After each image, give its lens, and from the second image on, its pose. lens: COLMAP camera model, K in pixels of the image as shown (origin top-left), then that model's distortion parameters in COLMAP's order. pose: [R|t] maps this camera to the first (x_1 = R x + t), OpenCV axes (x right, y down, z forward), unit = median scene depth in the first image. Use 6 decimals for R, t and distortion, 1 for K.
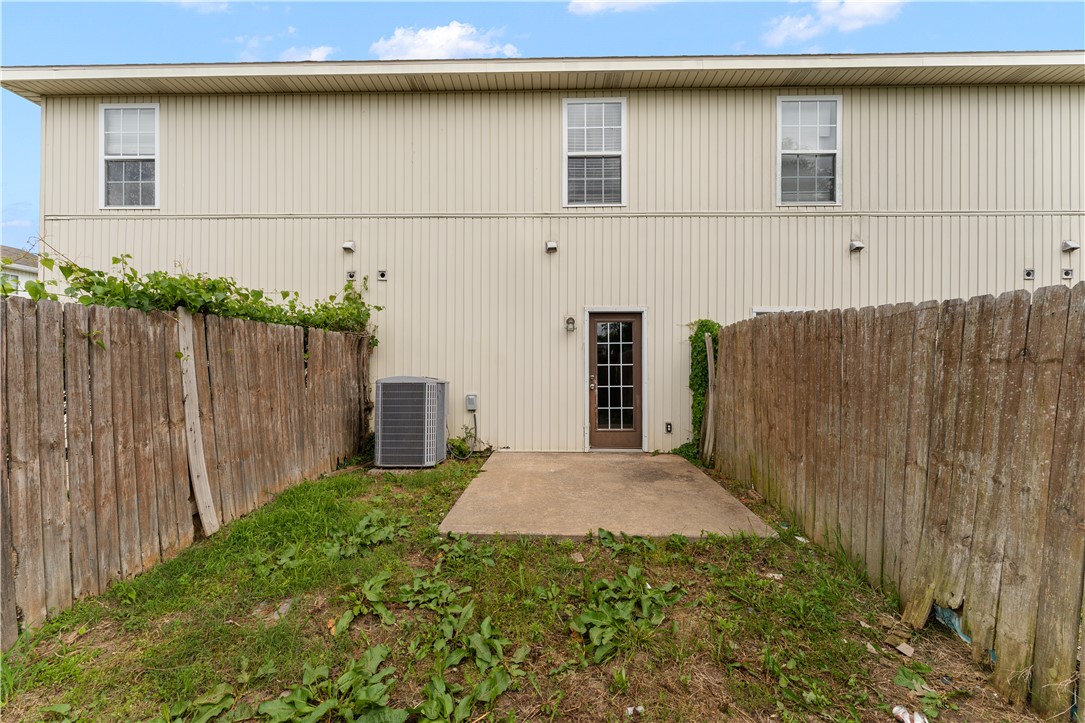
lens RADIAL K [[435.9, 0, 542.5], [0, 435.9, 361.5], [0, 0, 1]] dist [-0.010316, -0.000111]
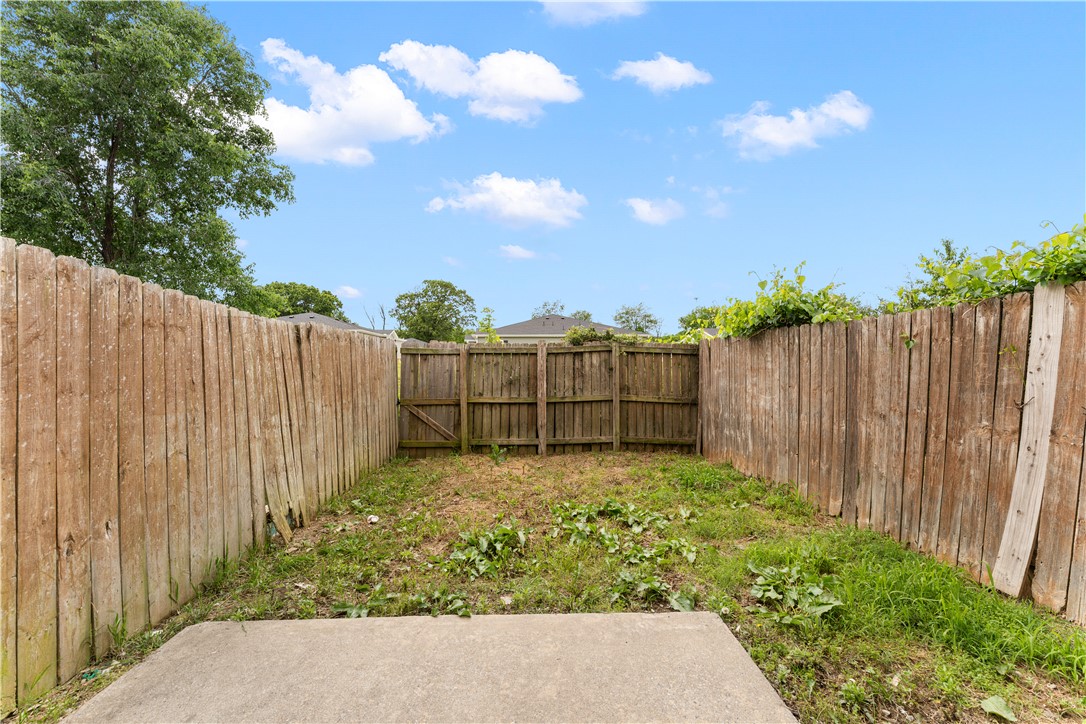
lens RADIAL K [[436.3, 0, 543.0], [0, 436.3, 362.0], [0, 0, 1]] dist [-0.010316, -0.000111]
pose [[-0.997544, 0.002076, -0.070016, 0.073712], [0.001852, 0.999993, 0.003253, 0.006846], [0.070022, 0.003116, -0.997541, 1.910609]]
